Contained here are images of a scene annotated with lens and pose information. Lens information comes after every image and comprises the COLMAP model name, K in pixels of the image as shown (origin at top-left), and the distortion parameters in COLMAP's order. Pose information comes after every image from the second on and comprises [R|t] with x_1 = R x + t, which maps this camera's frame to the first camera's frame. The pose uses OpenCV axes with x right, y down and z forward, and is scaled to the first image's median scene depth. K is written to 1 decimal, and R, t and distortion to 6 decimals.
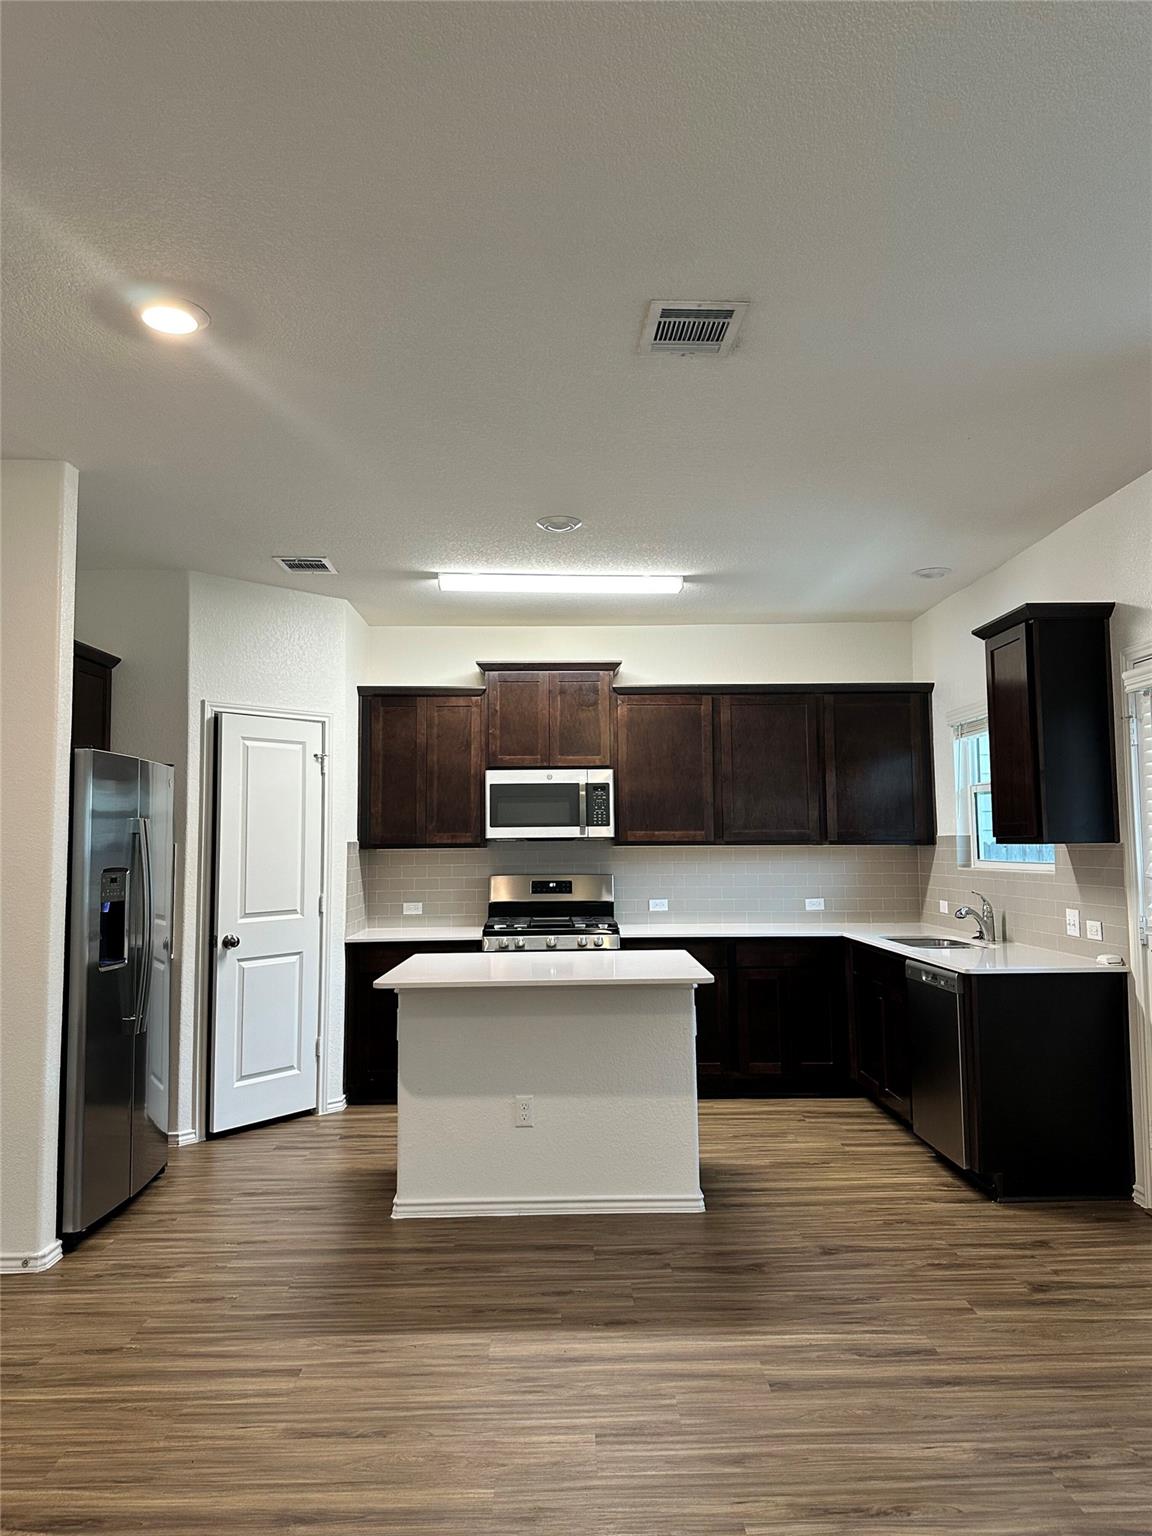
lens RADIAL K [[1085.3, 0, 593.5], [0, 1085.3, 743.1], [0, 0, 1]] dist [0.049850, -0.066526]
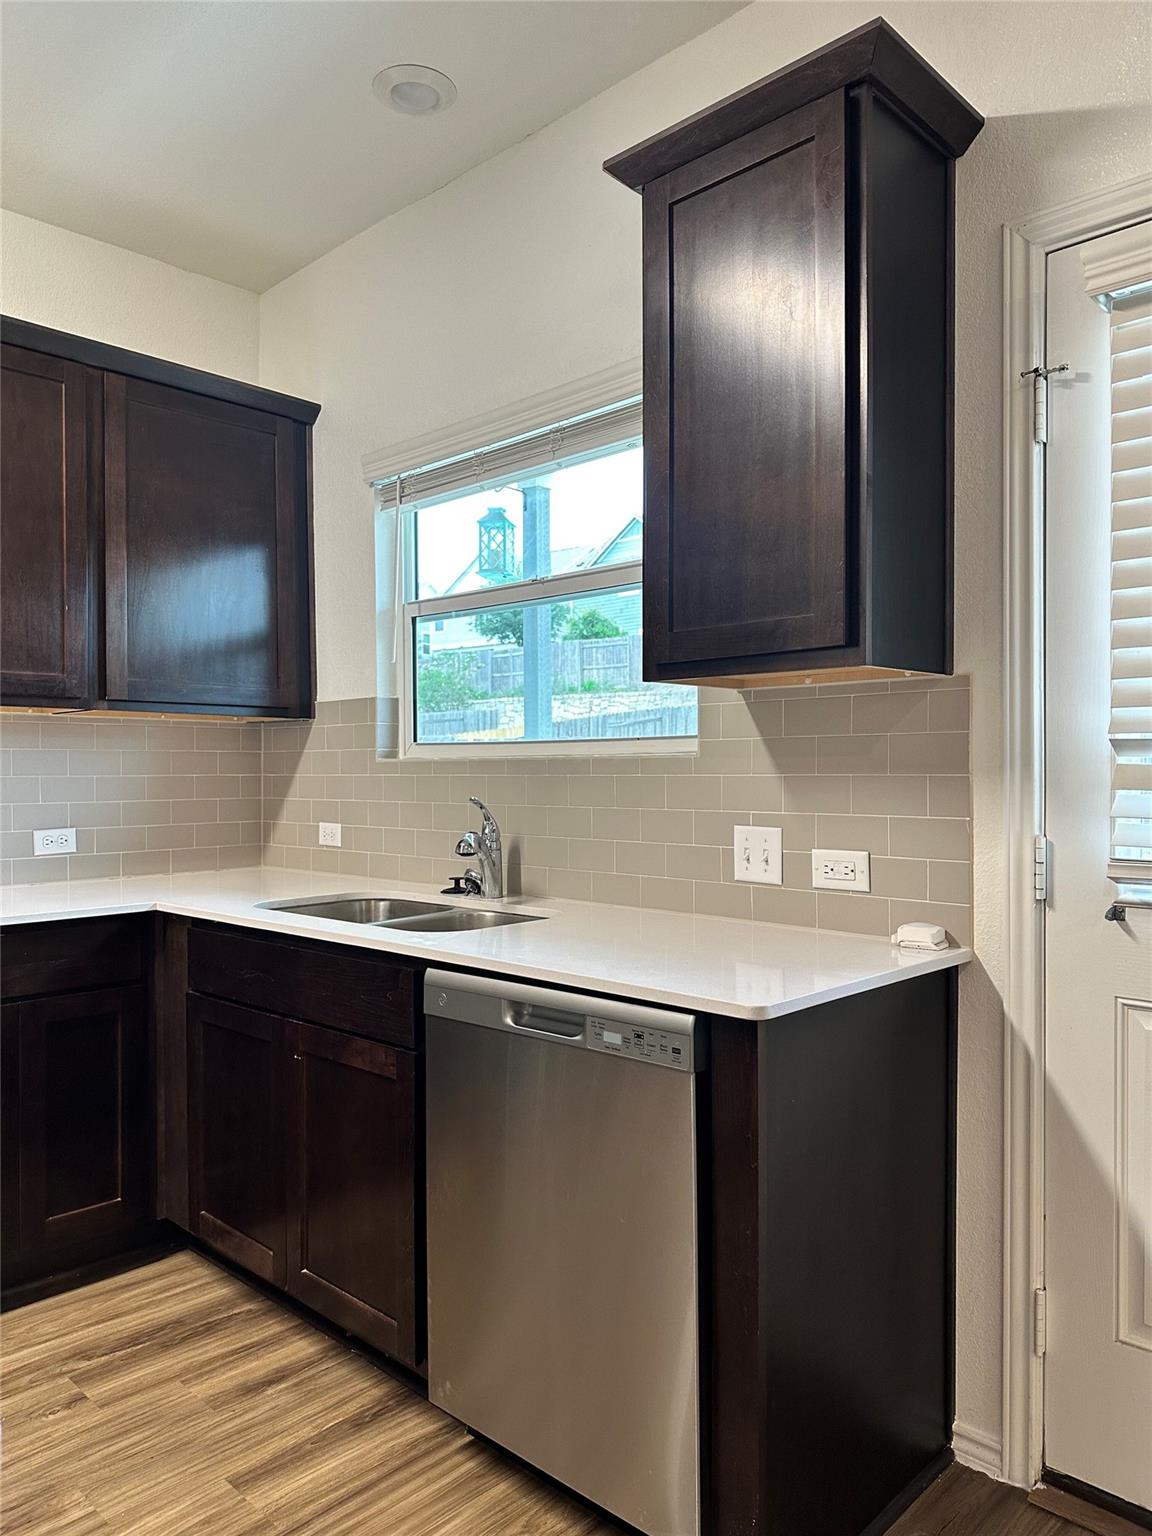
lens RADIAL K [[1085.3, 0, 574.6], [0, 1085.3, 766.0], [0, 0, 1]] dist [0.049850, -0.066526]
pose [[0.721447, 0.005994, 0.692444, 0.045030], [-0.065650, 0.996051, 0.059777, 0.081490], [-0.689351, -0.088585, 0.718991, 0.569698]]
